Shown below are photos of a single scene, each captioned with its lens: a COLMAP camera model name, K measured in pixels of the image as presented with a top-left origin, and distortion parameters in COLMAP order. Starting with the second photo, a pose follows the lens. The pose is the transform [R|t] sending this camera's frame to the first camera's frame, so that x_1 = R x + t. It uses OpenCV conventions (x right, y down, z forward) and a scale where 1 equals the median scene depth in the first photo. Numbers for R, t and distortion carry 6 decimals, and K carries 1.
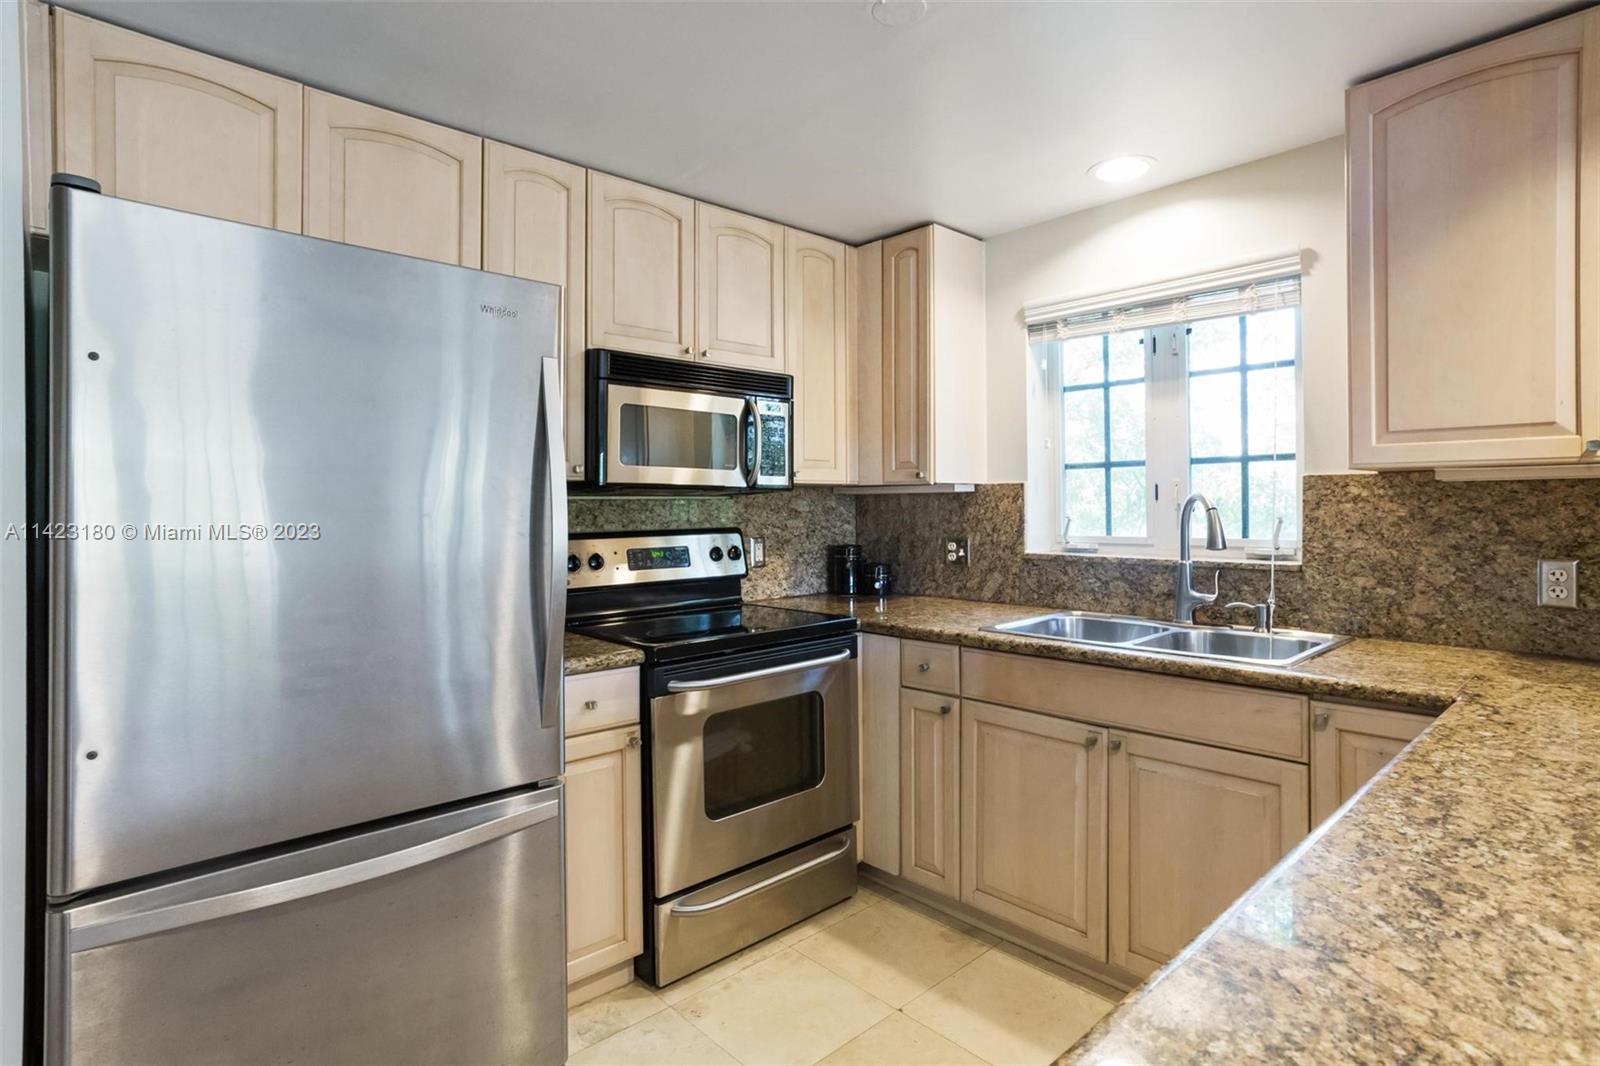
lens RADIAL K [[811.0, 0, 806.6], [0, 811.0, 506.1], [0, 0, 1]] dist [-0.000961, 0.000089]
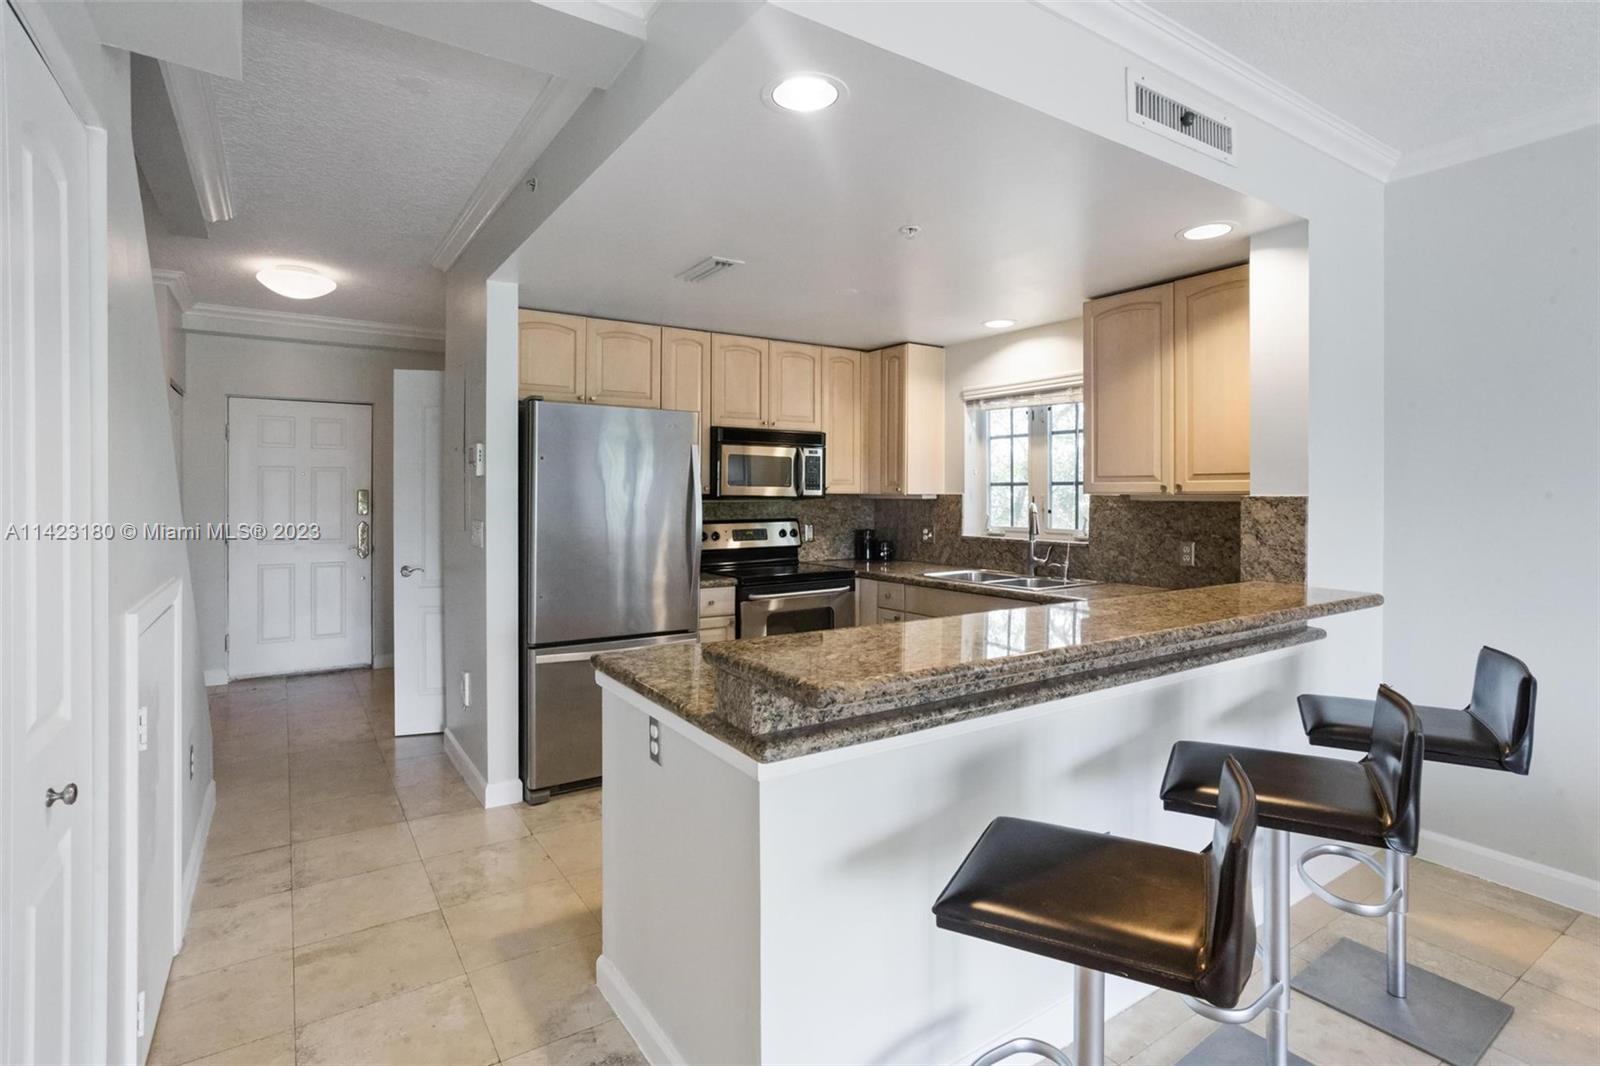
lens RADIAL K [[781.2, 0, 793.0], [0, 781.2, 522.2], [0, 0, 1]] dist [0.000464, 0.000546]
pose [[0.985380, 0.014127, -0.169786, 0.208375], [-0.007713, 0.999234, 0.038376, -0.032016], [0.170198, -0.036505, 0.984734, -0.702051]]
